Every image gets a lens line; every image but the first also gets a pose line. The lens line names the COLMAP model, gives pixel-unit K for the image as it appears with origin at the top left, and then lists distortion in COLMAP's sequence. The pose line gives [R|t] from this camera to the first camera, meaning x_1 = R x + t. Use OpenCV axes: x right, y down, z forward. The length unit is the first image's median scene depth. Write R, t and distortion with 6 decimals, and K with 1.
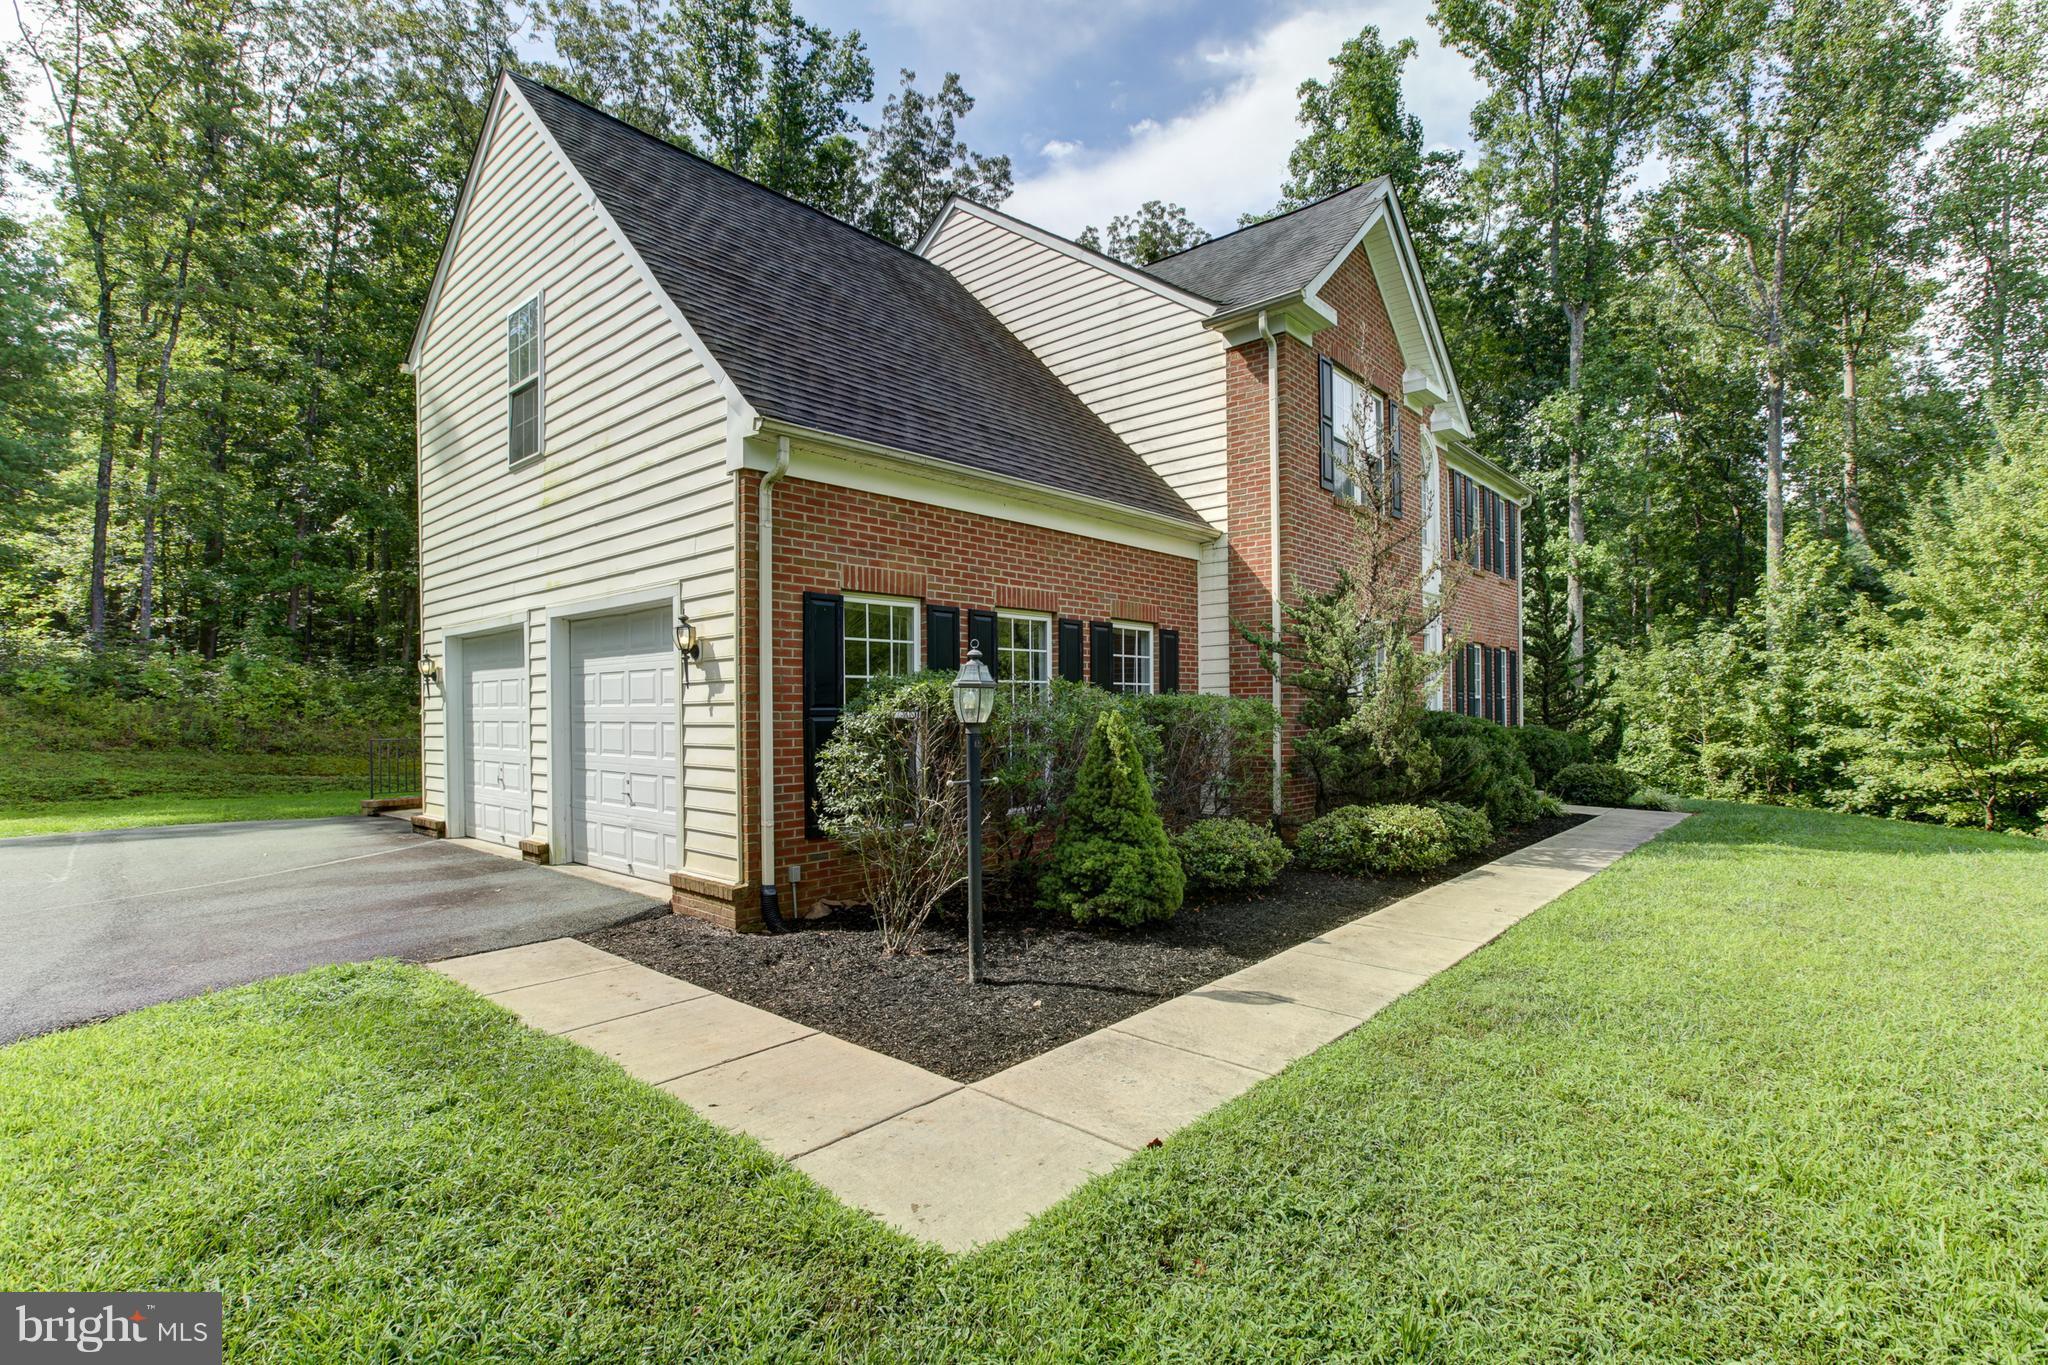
lens RADIAL K [[977.6, 0, 1024.0], [0, 977.6, 682.5], [0, 0, 1]] dist [-0.044086, 0.008680]
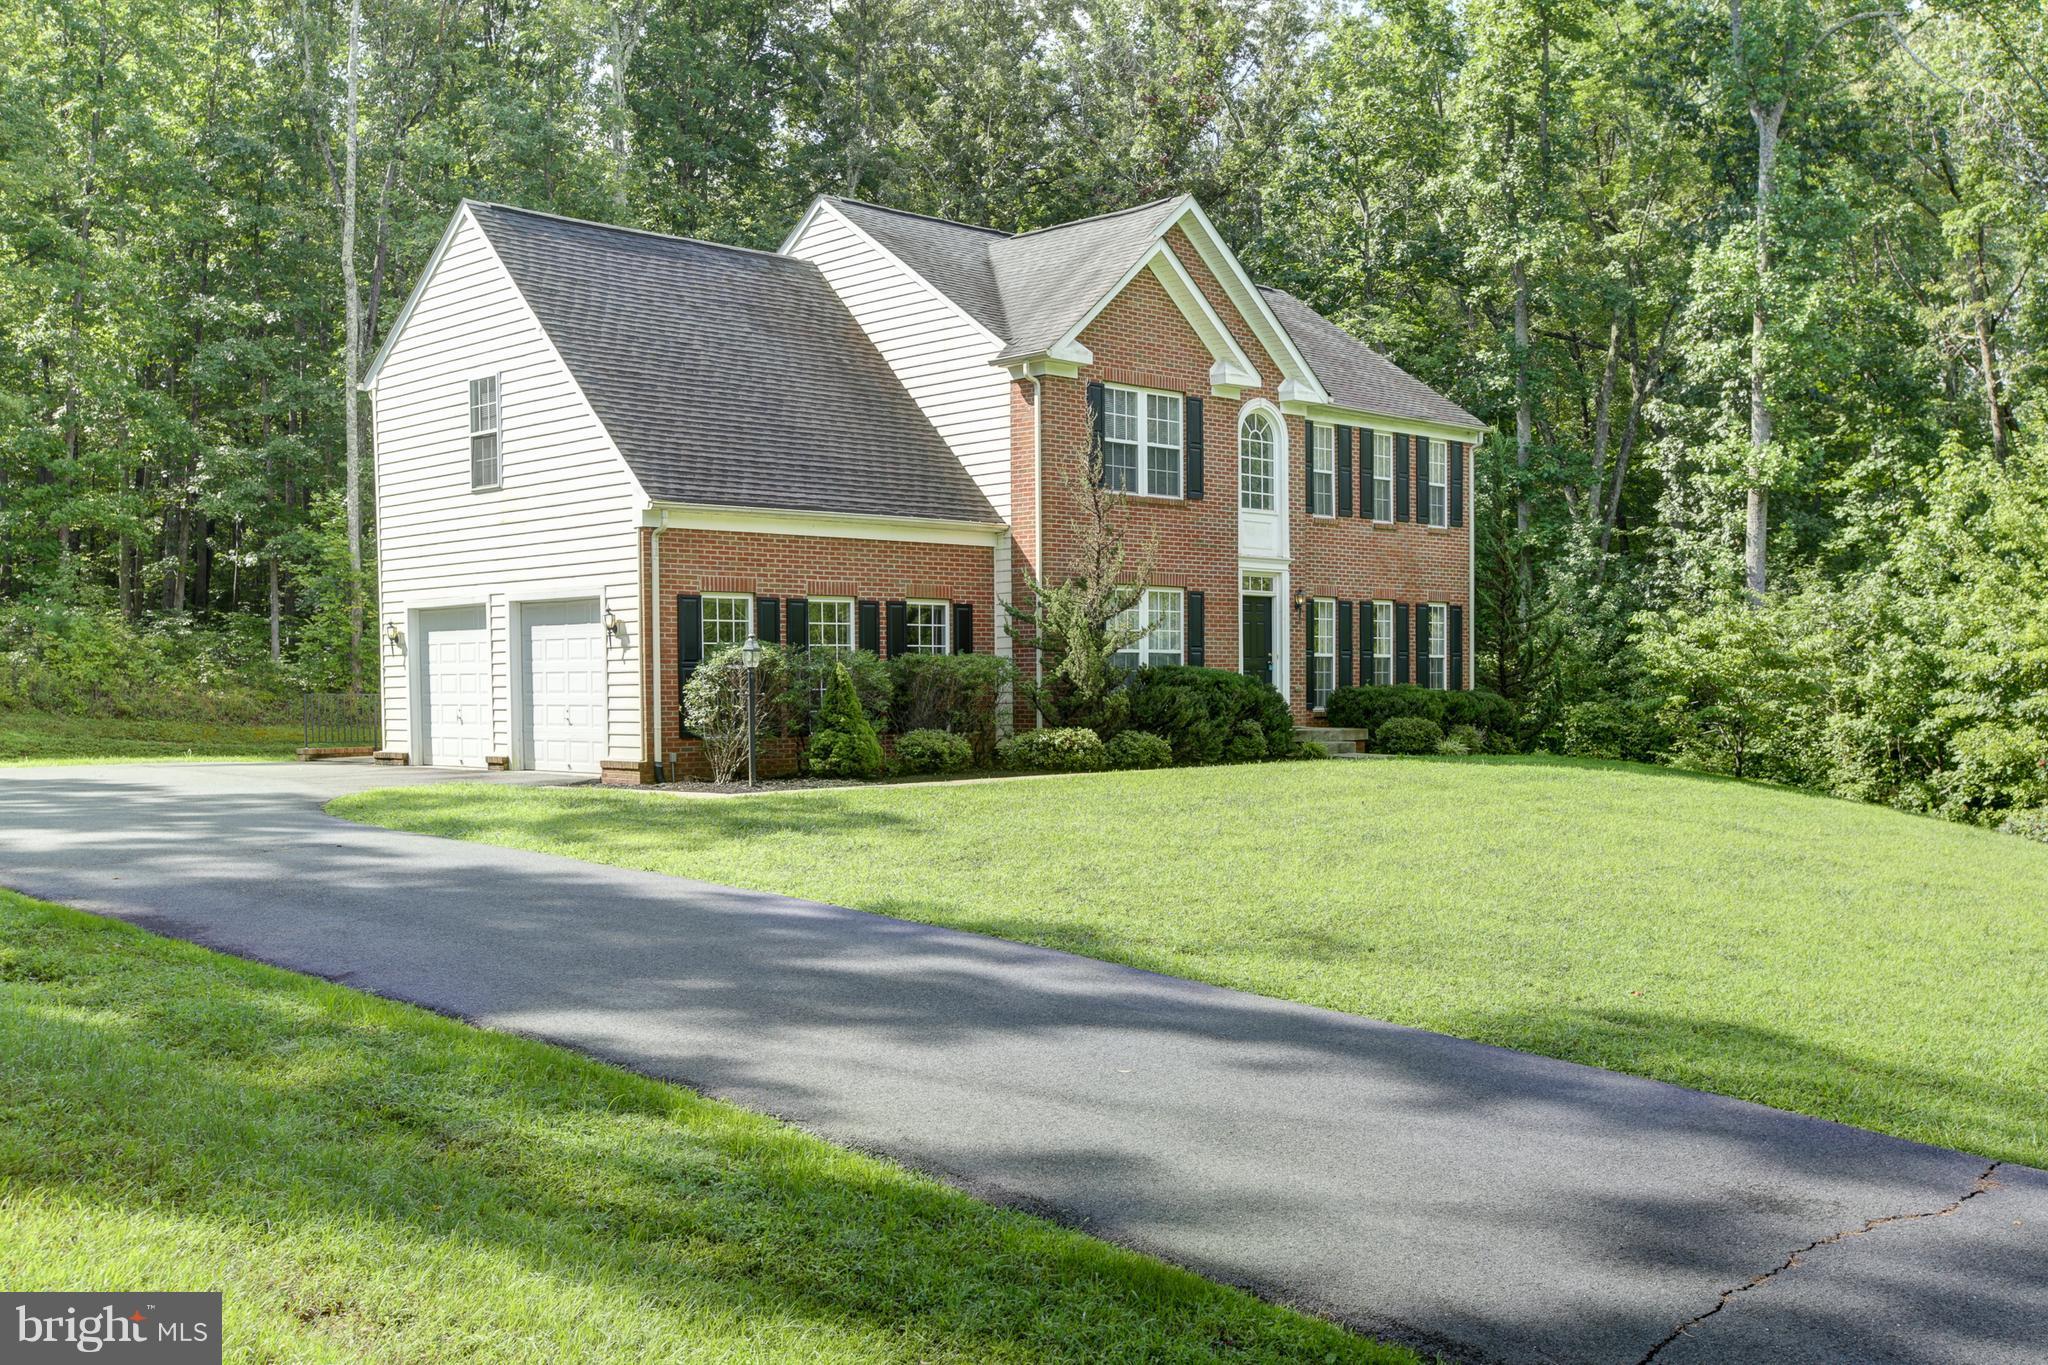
lens RADIAL K [[2132.7, 0, 1024.4], [0, 2132.7, 681.0], [0, 0, 1]] dist [0.006128, 0.000168]
pose [[0.996294, 0.001282, -0.086003, 0.683489], [0.000964, 0.999659, 0.026076, -0.036591], [0.086007, -0.026062, 0.995954, -2.608185]]
